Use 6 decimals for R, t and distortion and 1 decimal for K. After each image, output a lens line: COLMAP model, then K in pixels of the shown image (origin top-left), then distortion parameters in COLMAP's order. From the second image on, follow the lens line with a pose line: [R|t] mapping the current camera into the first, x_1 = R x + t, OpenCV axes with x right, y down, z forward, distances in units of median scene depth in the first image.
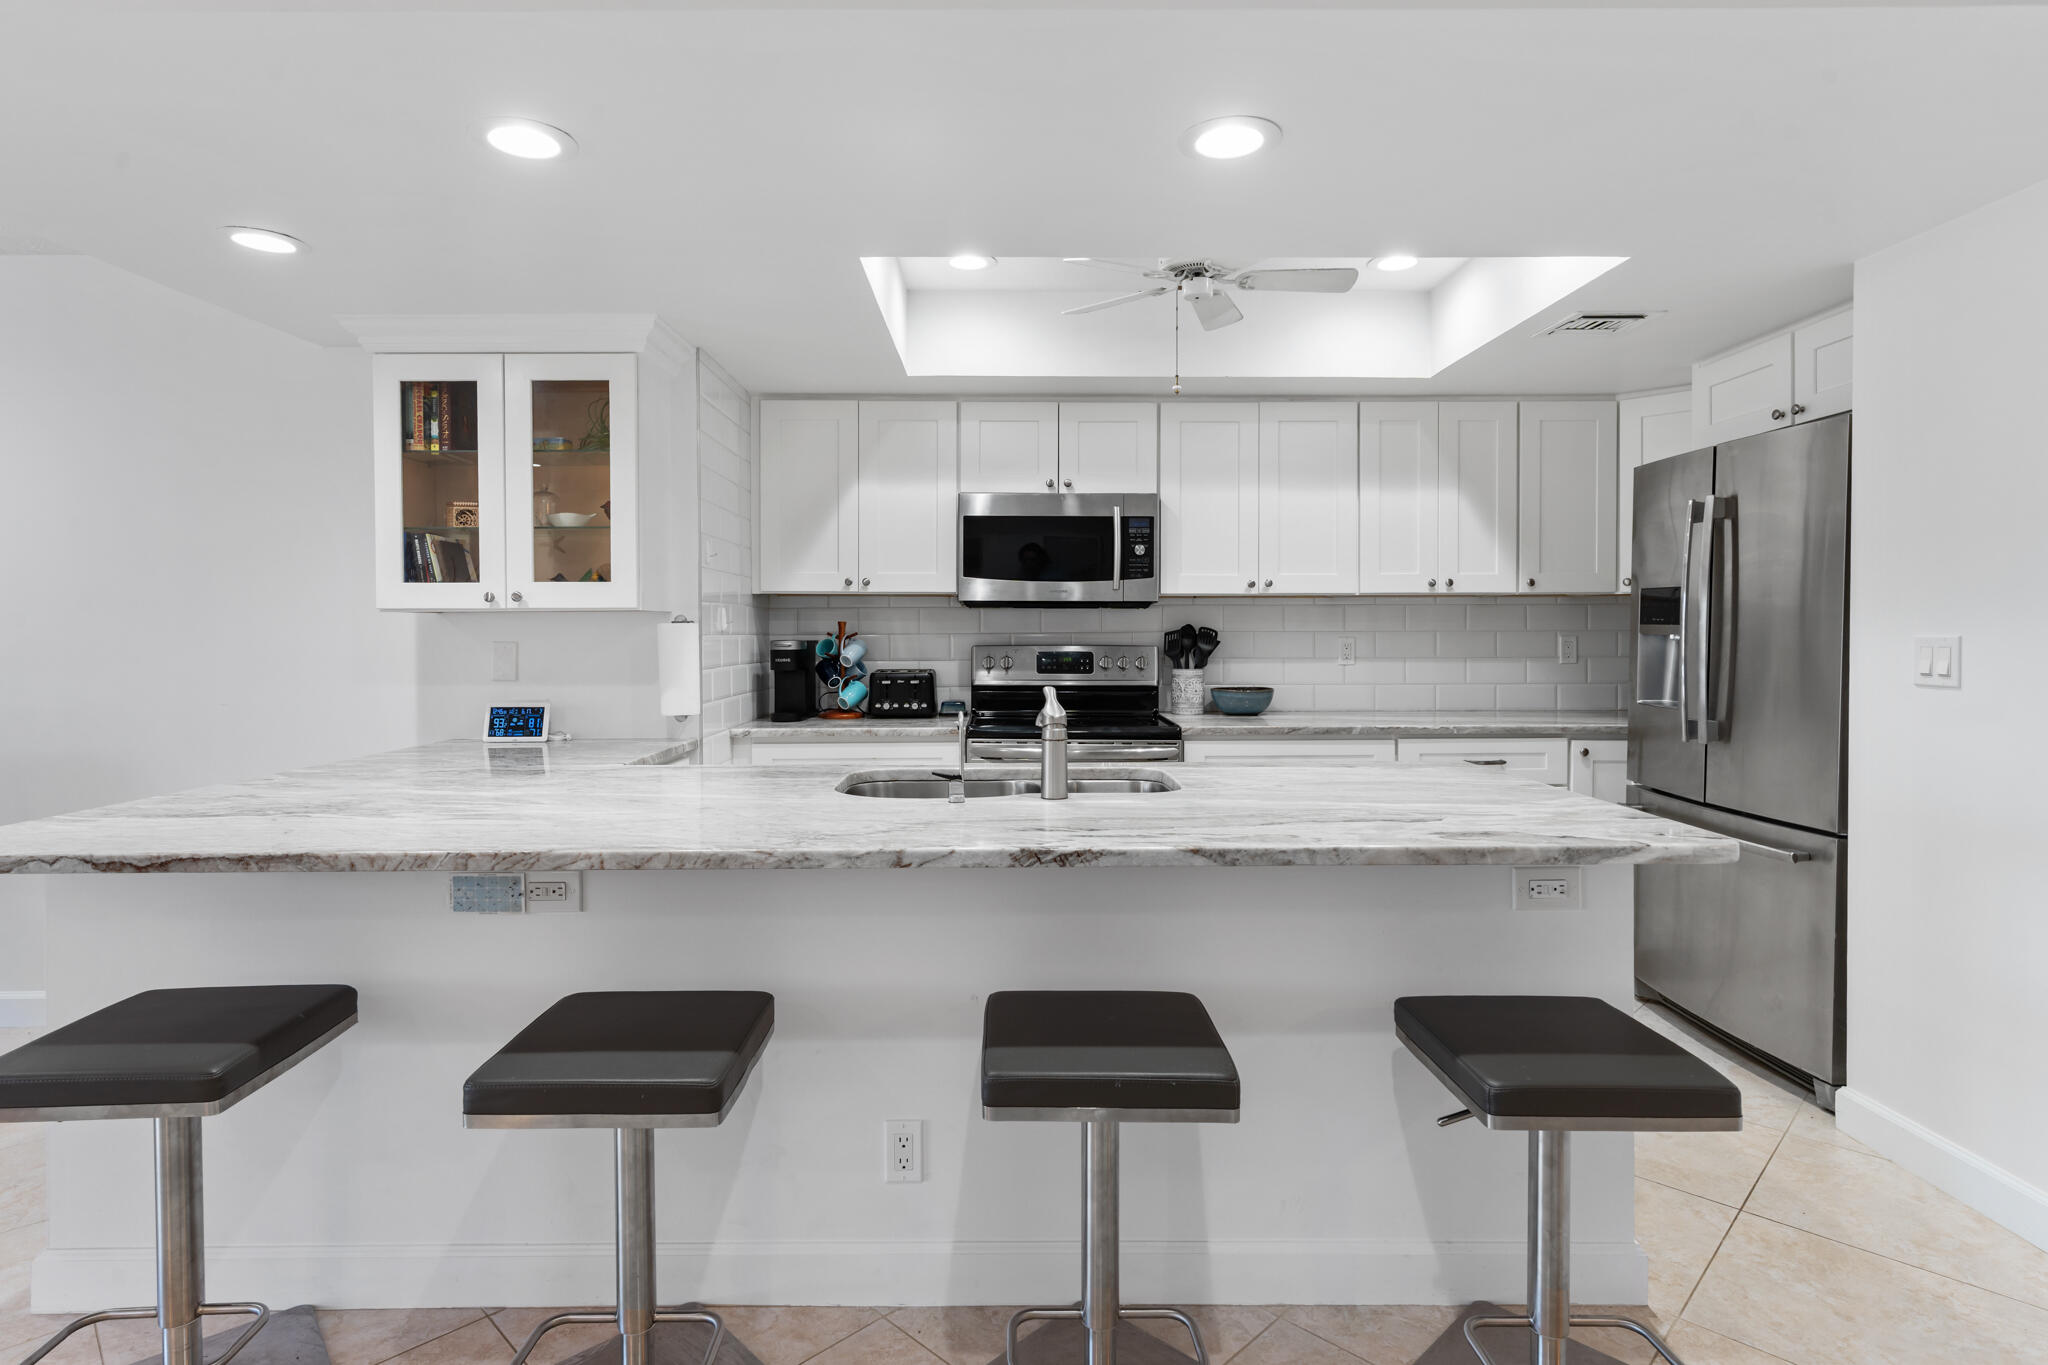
lens RADIAL K [[1097.8, 0, 1008.2], [0, 1097.8, 625.8], [0, 0, 1]] dist [0.004773, -0.000496]
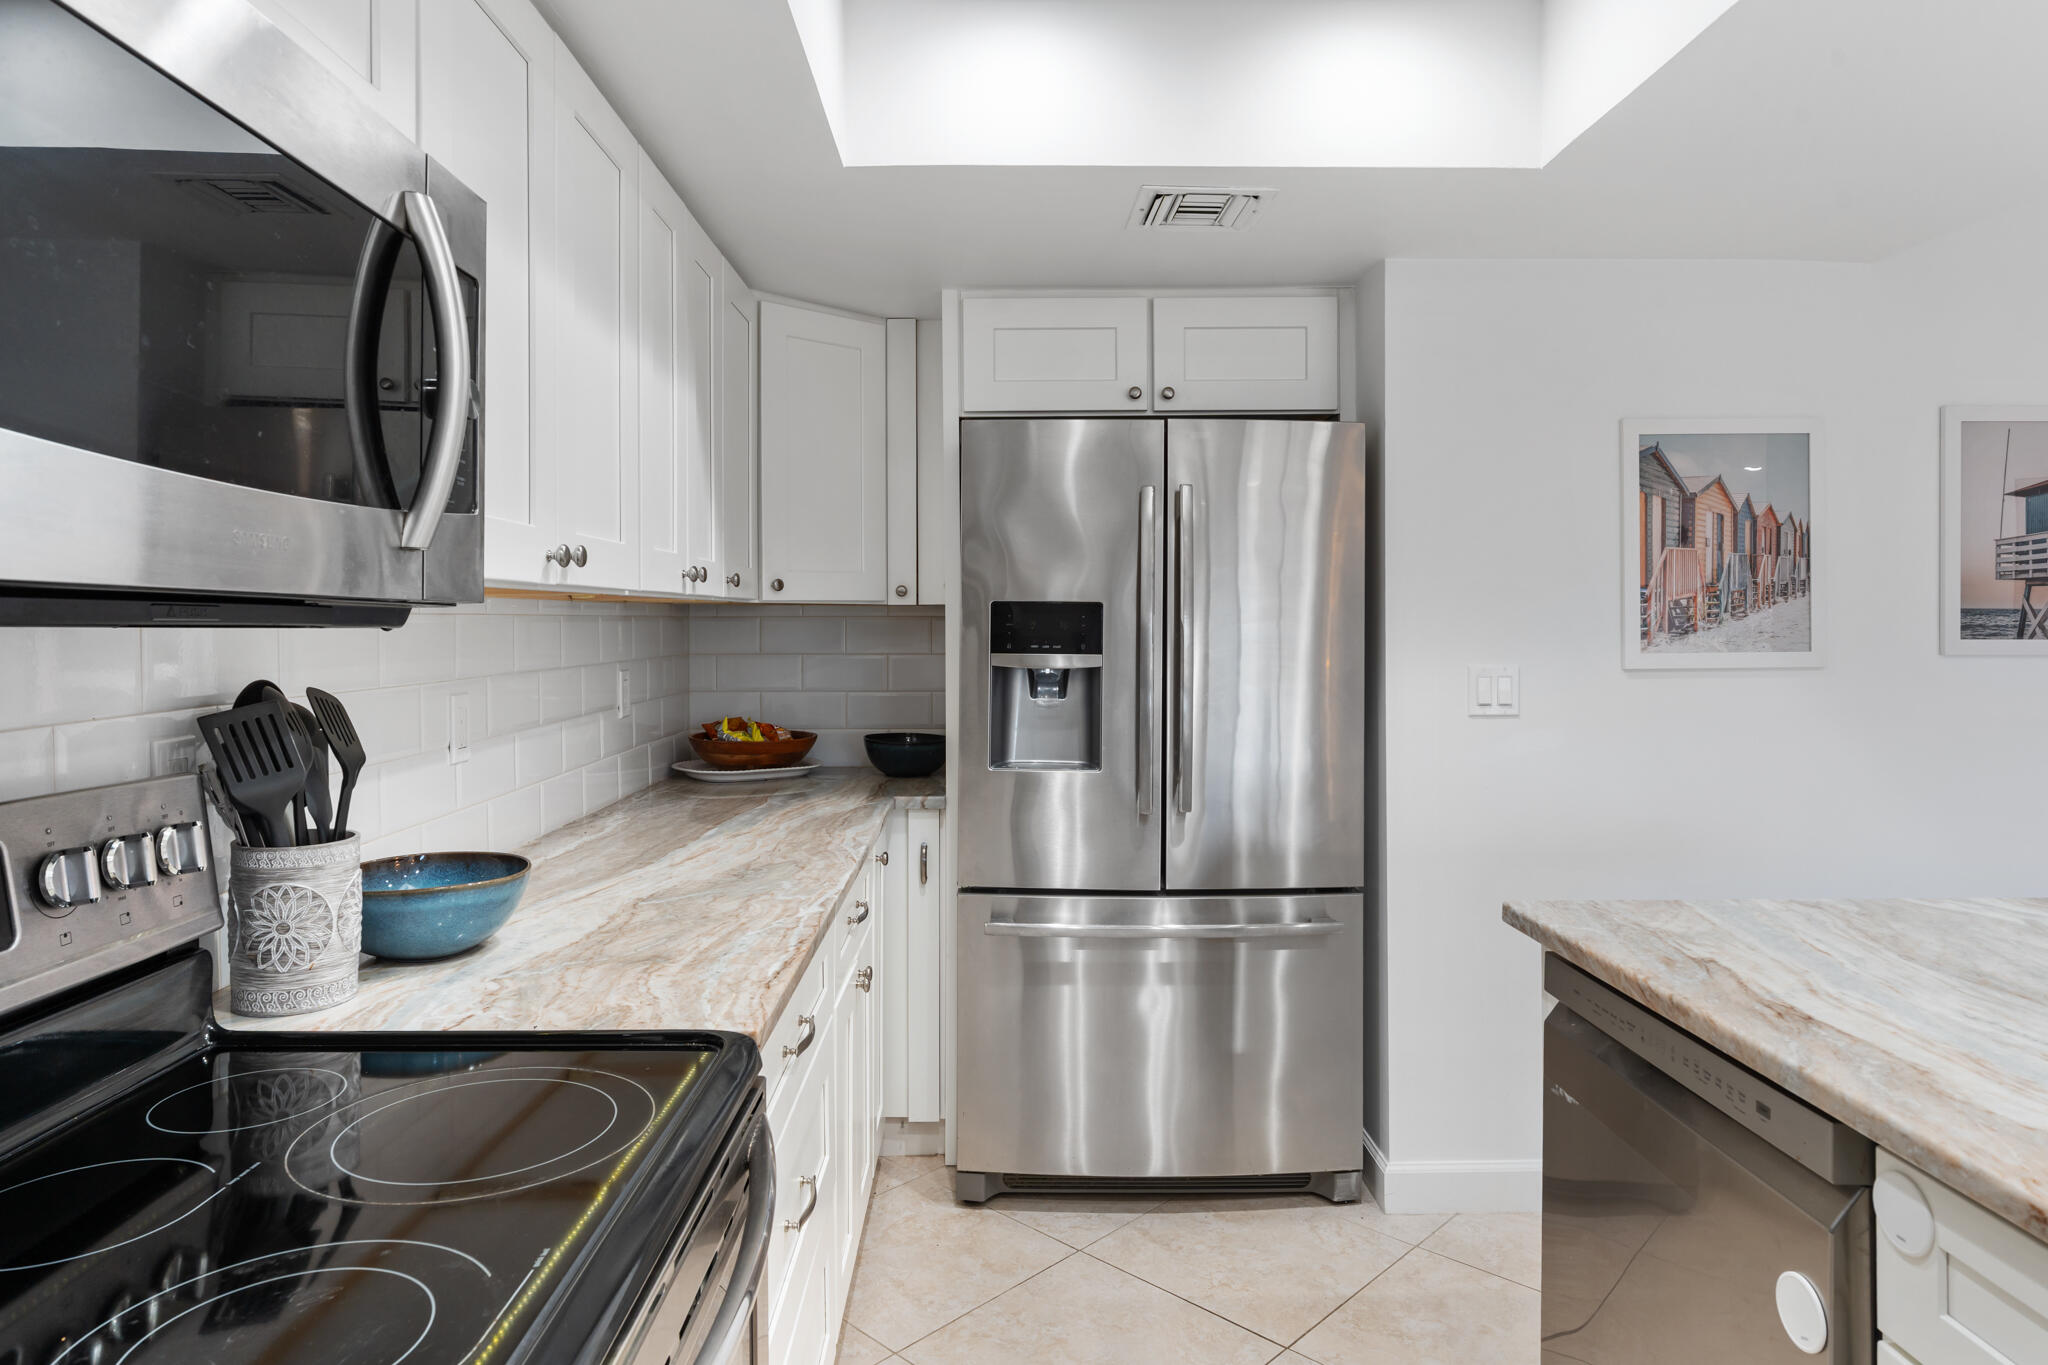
lens RADIAL K [[1243.9, 0, 1038.8], [0, 1243.9, 626.8], [0, 0, 1]] dist [0.001201, -0.002619]
pose [[-0.024007, -0.003192, 0.999707, -0.172403], [0.000515, 0.999995, 0.003206, -0.018115], [-0.999712, 0.000592, -0.024005, 0.879469]]
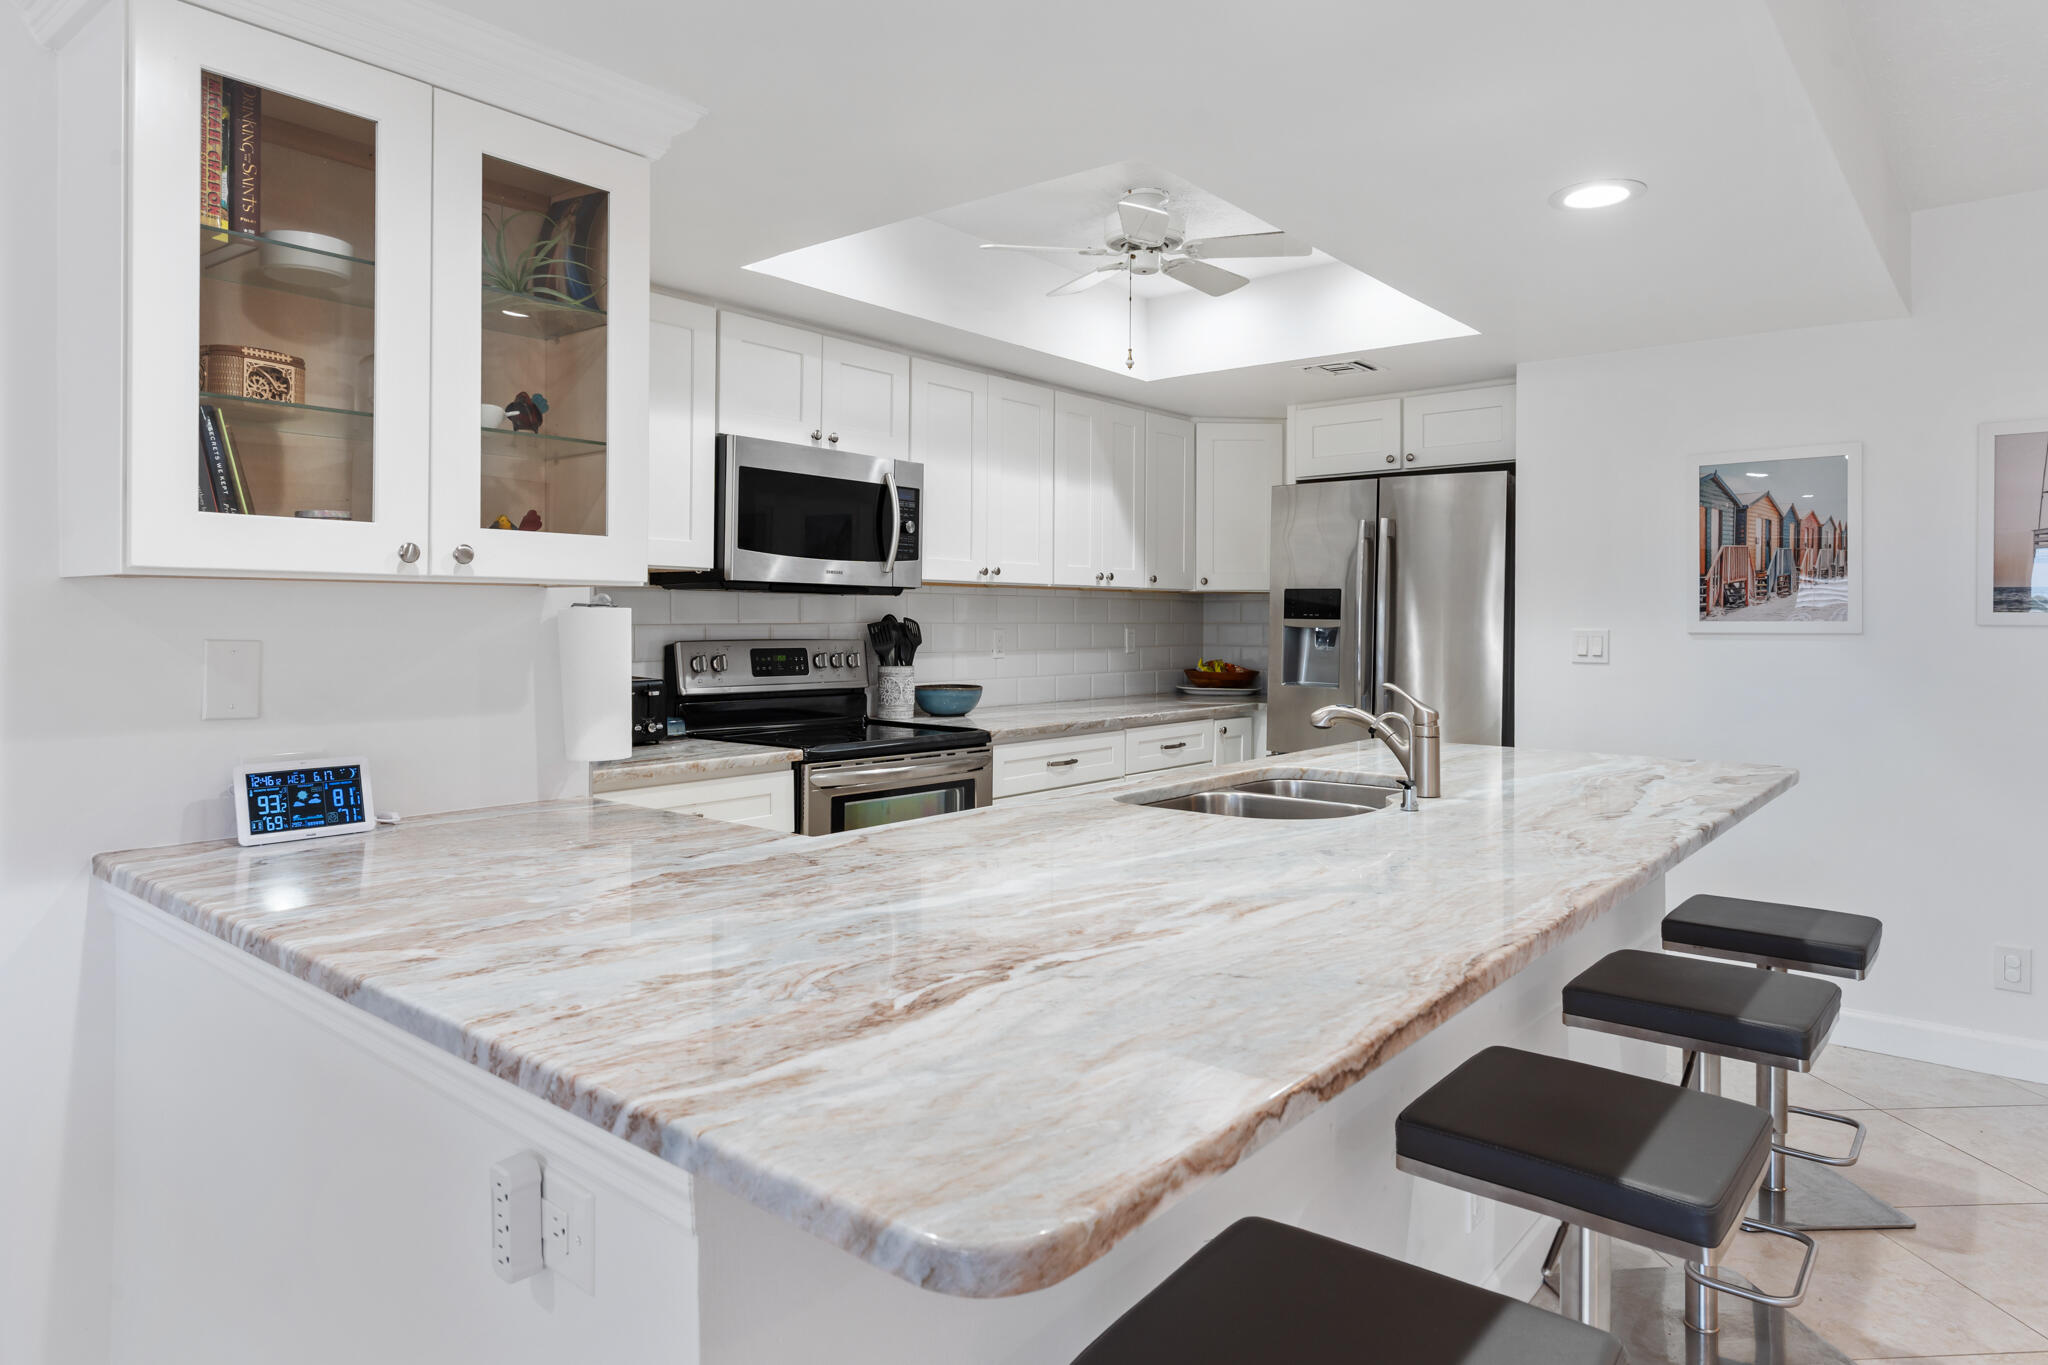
lens RADIAL K [[1243.9, 0, 1038.6], [0, 1243.9, 625.1], [0, 0, 1]] dist [0.001201, -0.002619]
pose [[0.632309, 0.002030, 0.774714, -0.566944], [-0.008095, 0.999959, 0.003987, 0.002027], [-0.774674, -0.008792, 0.632300, 0.313630]]
